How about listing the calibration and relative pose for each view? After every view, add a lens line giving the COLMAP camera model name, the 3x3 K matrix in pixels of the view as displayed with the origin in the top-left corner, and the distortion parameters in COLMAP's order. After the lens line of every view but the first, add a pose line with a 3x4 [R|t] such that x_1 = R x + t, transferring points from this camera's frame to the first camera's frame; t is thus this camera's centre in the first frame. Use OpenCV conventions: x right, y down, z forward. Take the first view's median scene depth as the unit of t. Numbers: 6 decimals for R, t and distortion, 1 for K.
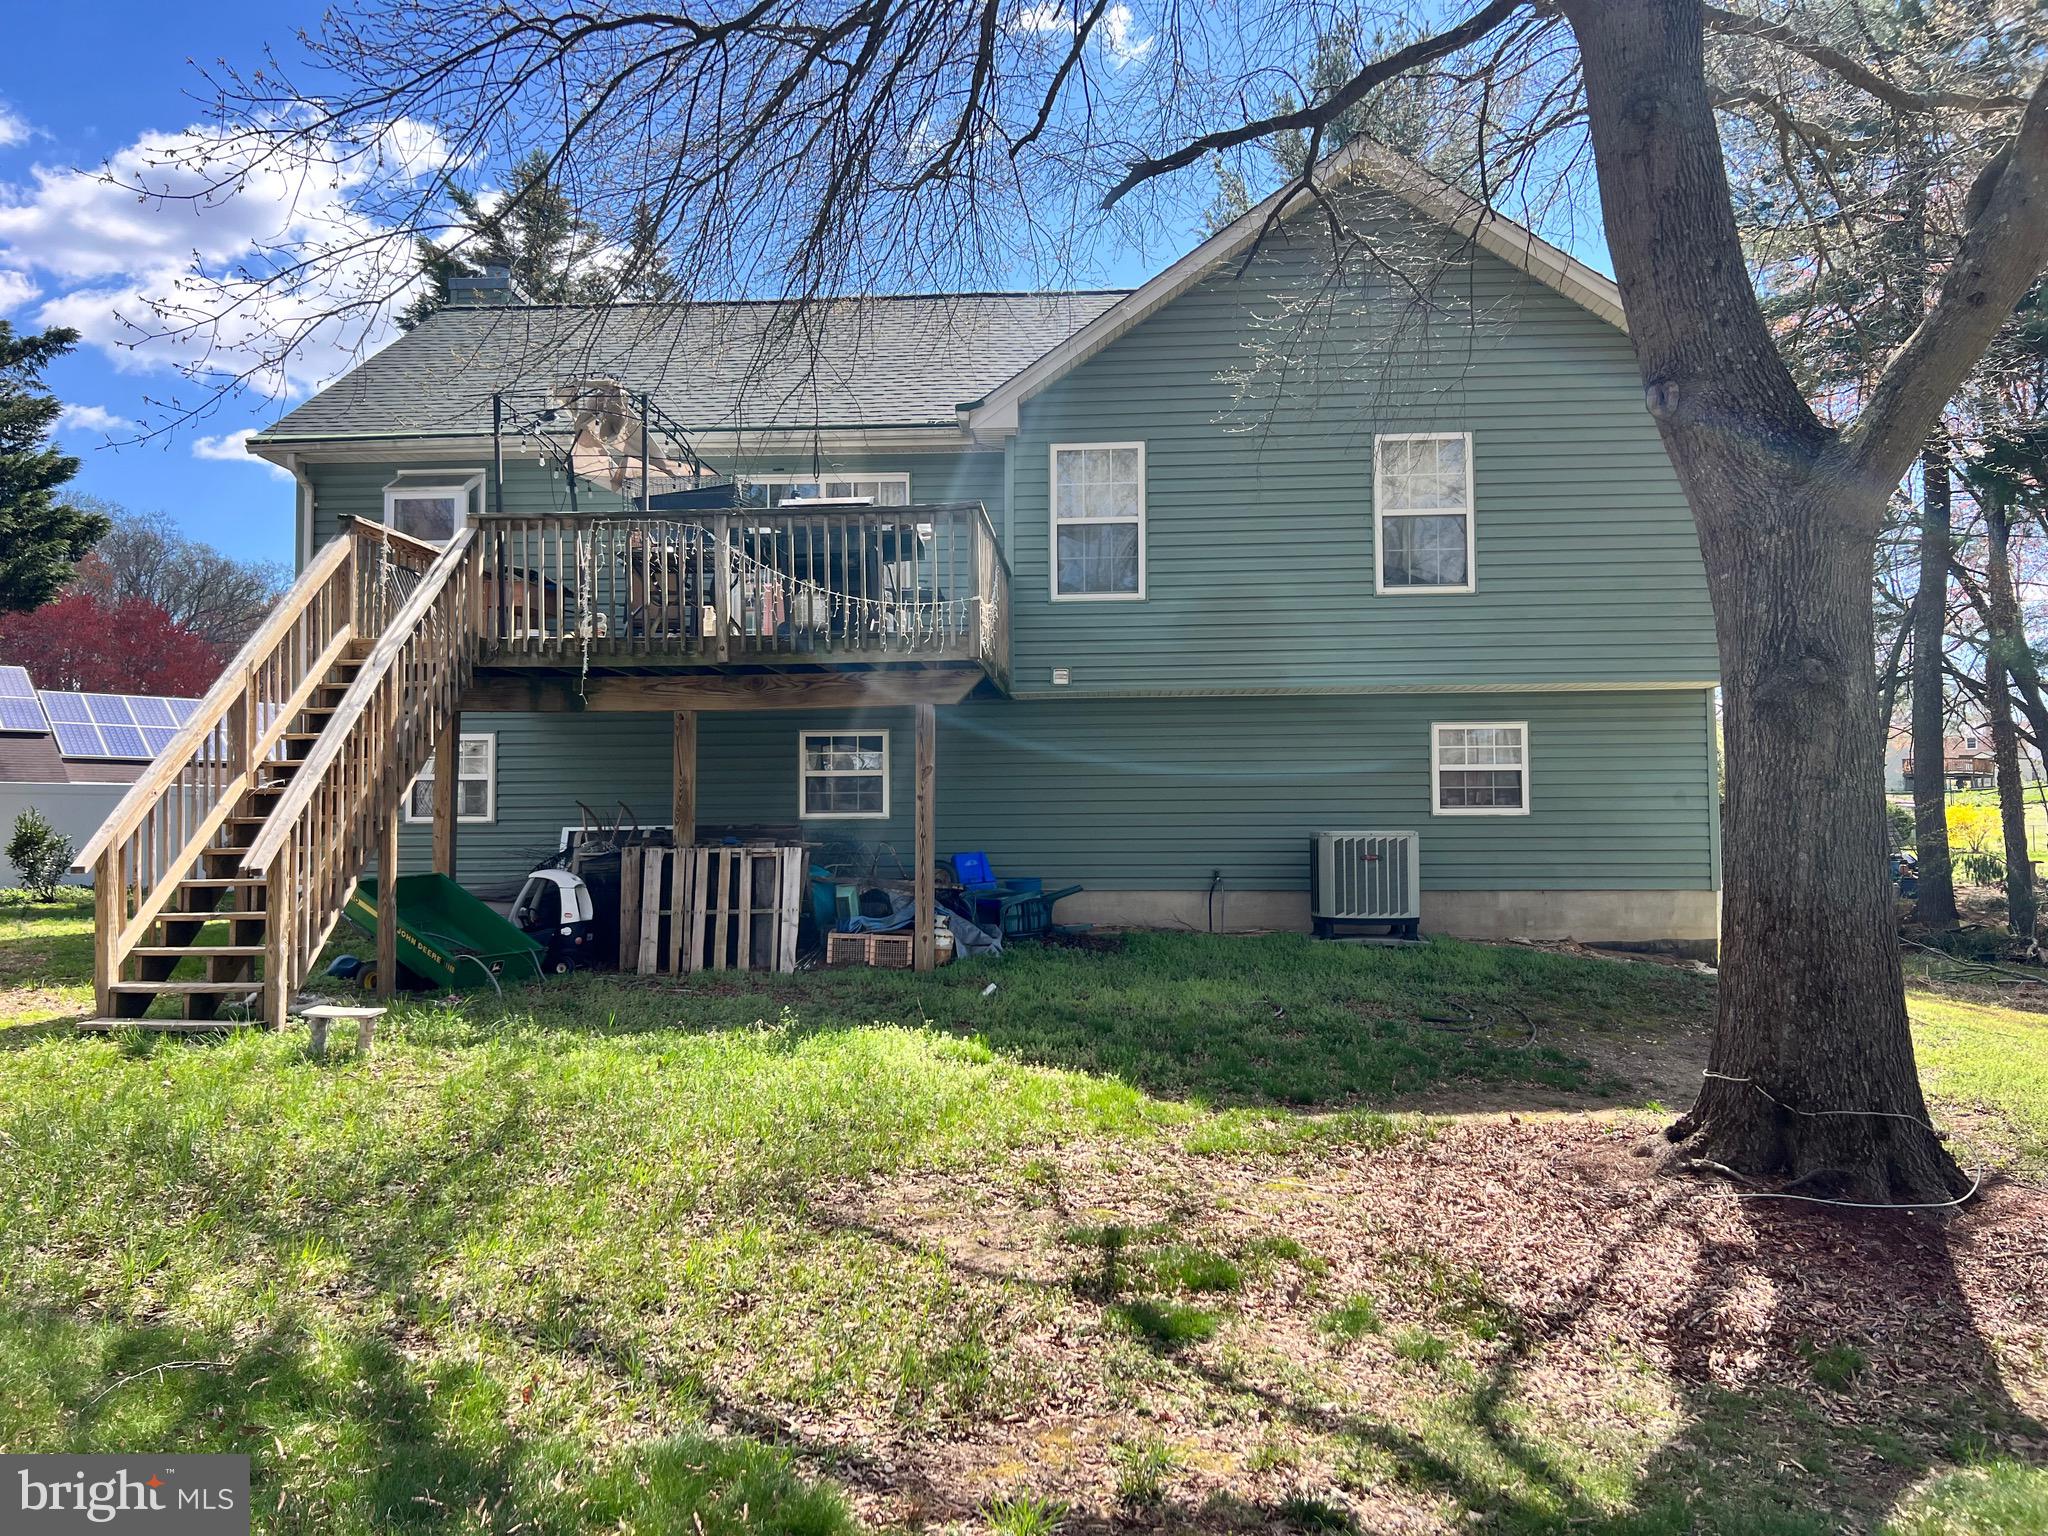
lens RADIAL K [[1512.6, 0, 1011.7], [0, 1512.6, 775.0], [0, 0, 1]] dist [-0.000476, -0.002860]
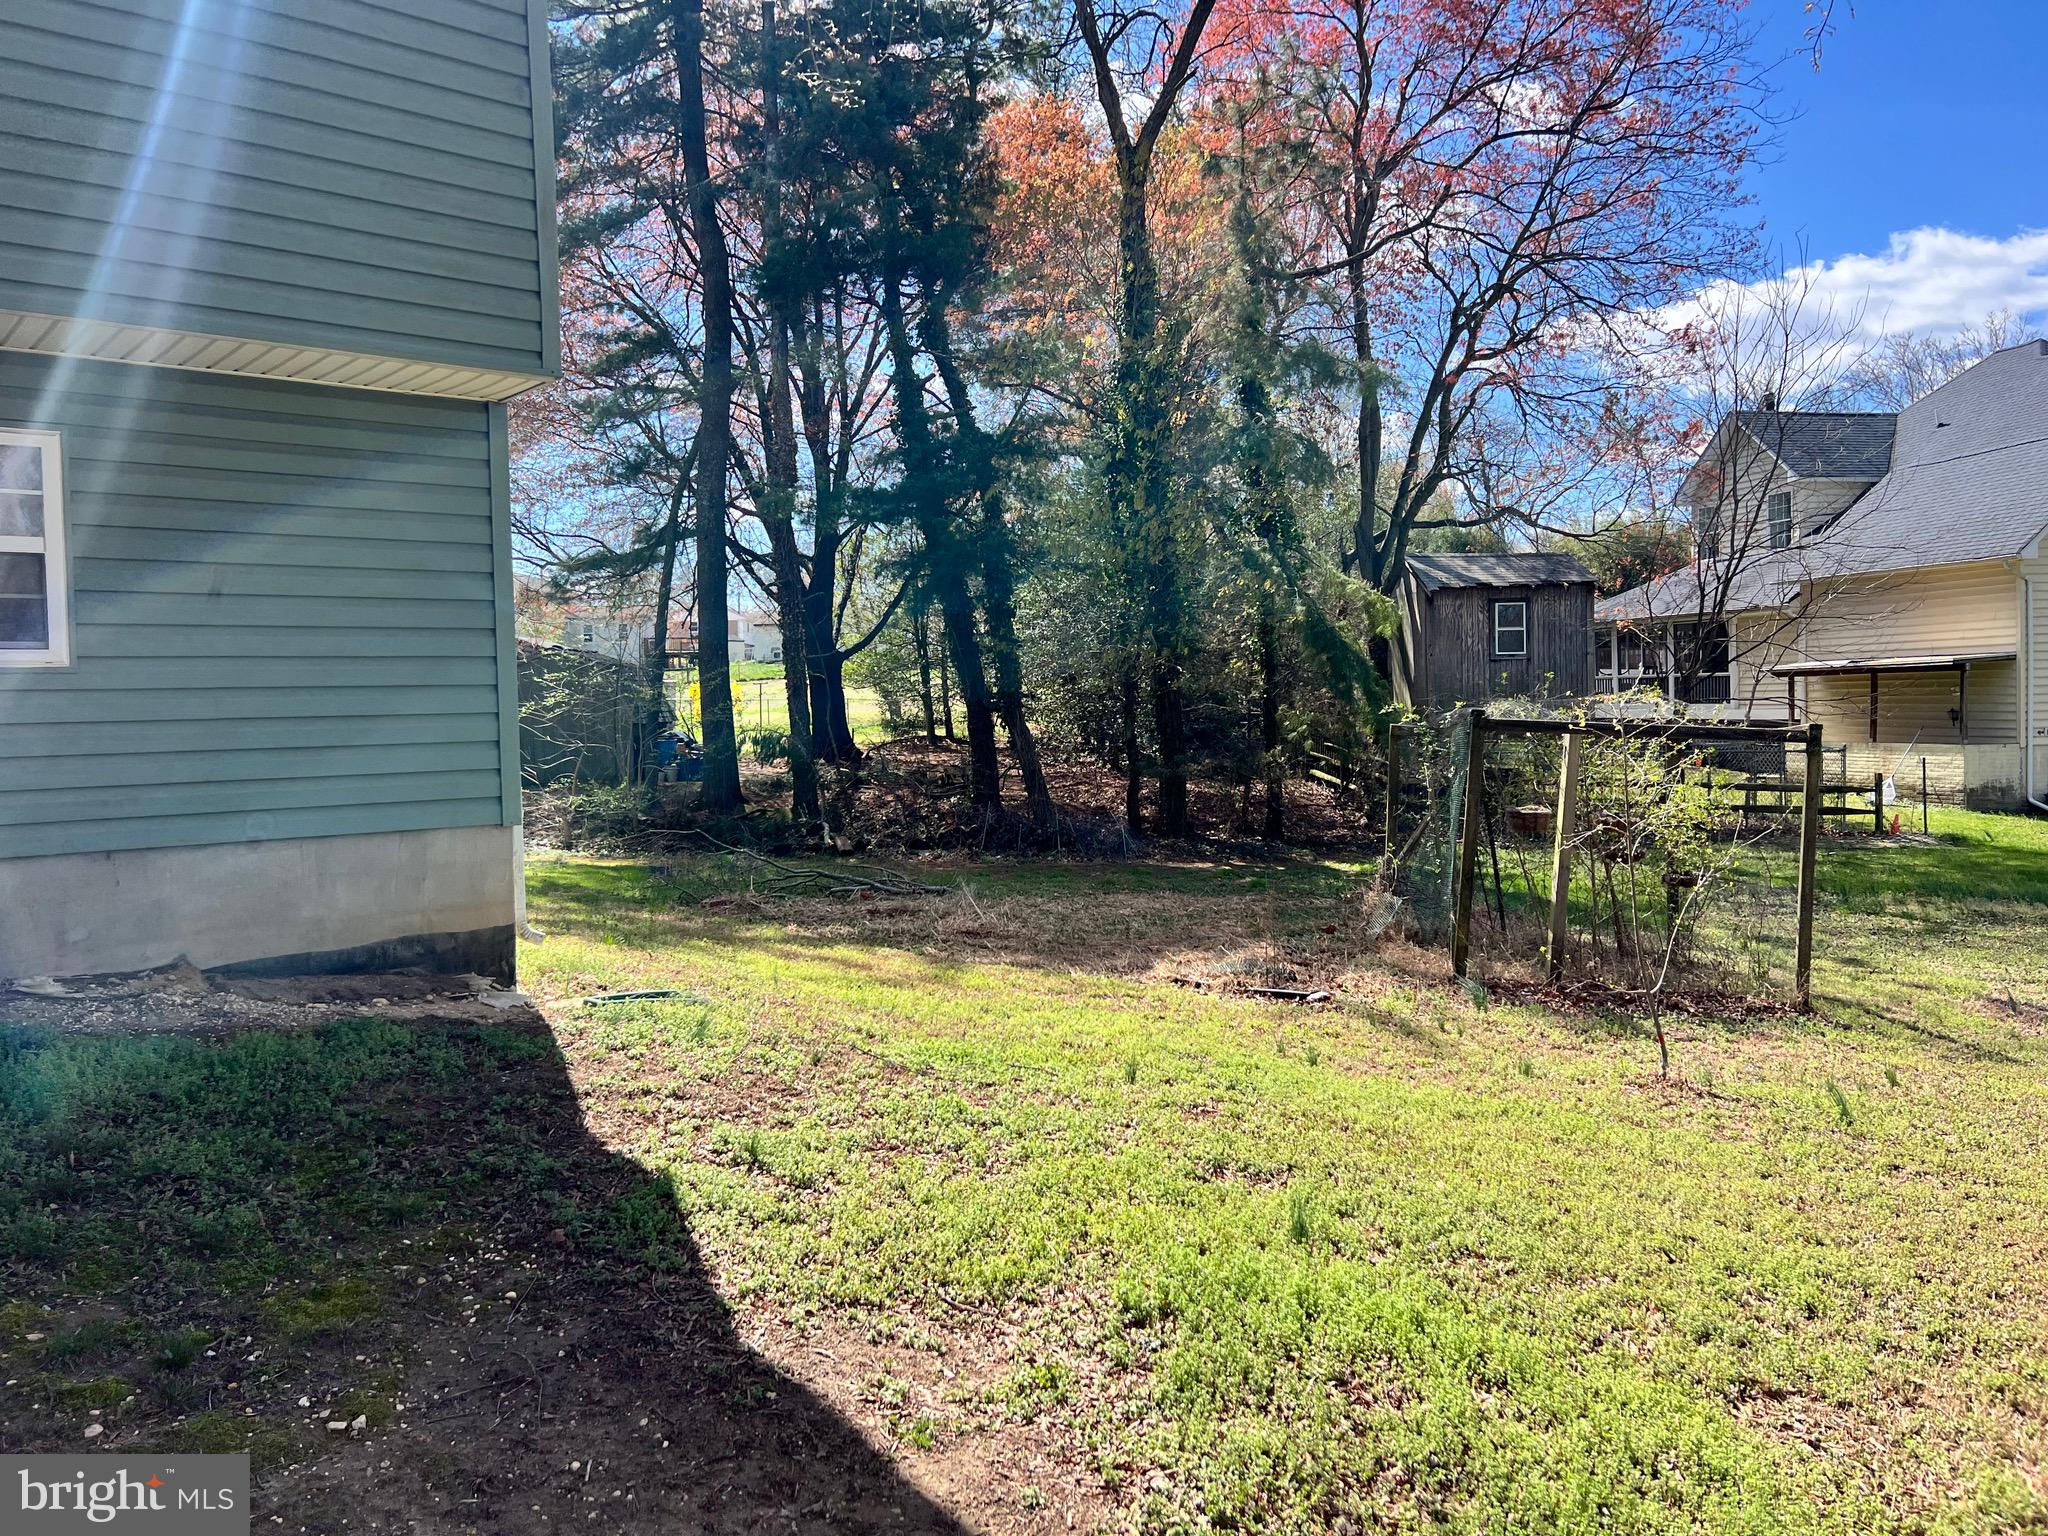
lens RADIAL K [[1512.6, 0, 1011.7], [0, 1512.6, 775.0], [0, 0, 1]] dist [-0.000476, -0.002860]
pose [[0.711569, -0.042444, 0.701333, 0.236534], [-0.013223, 0.997188, 0.073764, 0.022530], [-0.702492, -0.061762, 0.709007, 0.534479]]
